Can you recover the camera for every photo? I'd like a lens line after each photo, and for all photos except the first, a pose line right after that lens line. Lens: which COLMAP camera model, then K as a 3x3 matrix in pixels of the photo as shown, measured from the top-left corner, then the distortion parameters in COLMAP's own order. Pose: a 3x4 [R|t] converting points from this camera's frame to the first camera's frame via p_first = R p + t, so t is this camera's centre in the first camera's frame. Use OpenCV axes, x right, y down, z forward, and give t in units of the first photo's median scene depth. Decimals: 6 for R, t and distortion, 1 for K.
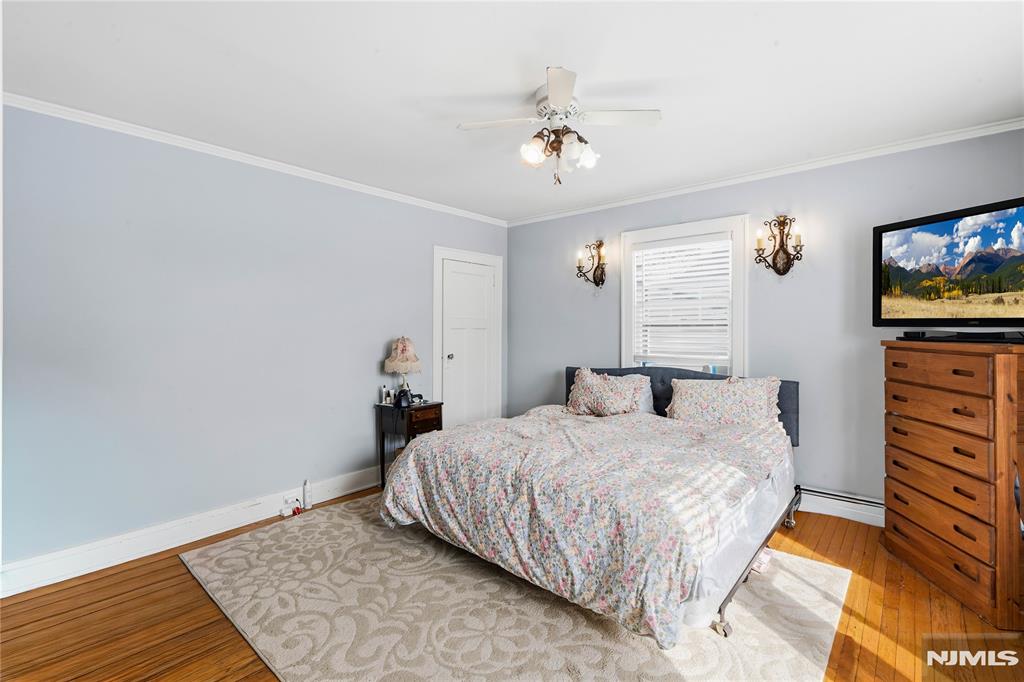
lens RADIAL K [[457.9, 0, 549.4], [0, 457.9, 326.4], [0, 0, 1]] dist [0.000129, 0.001664]
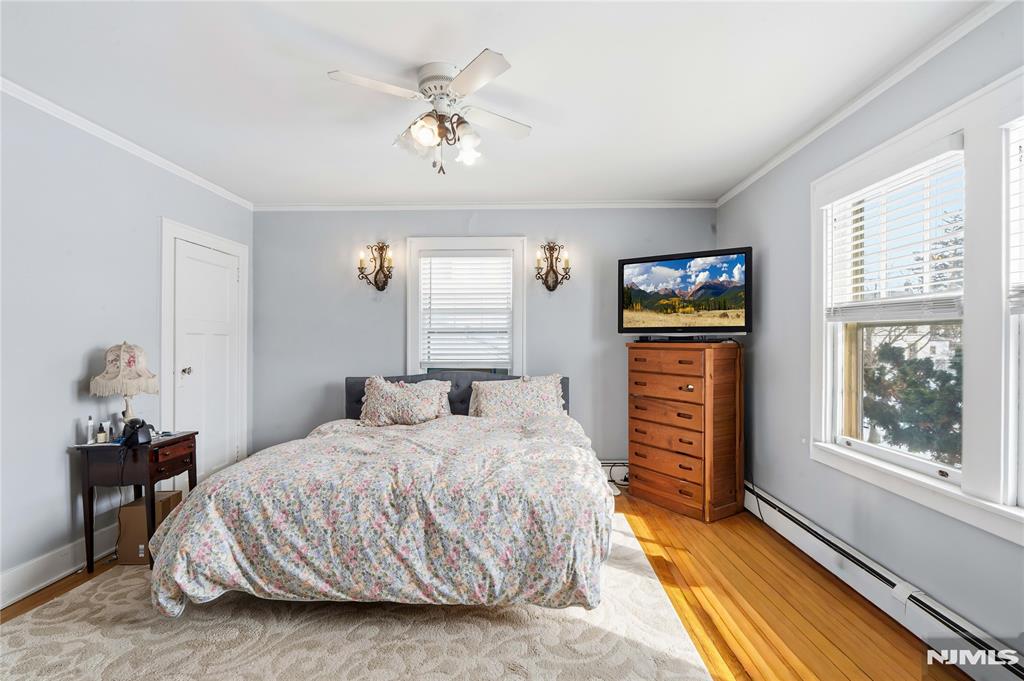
lens RADIAL K [[457.9, 0, 447.8], [0, 457.9, 348.4], [0, 0, 1]] dist [0.000129, 0.001664]
pose [[0.789706, -0.001265, 0.613484, -0.525379], [0.000109, 0.999998, 0.001922, 0.043533], [-0.613485, -0.001451, 0.789705, 0.239289]]
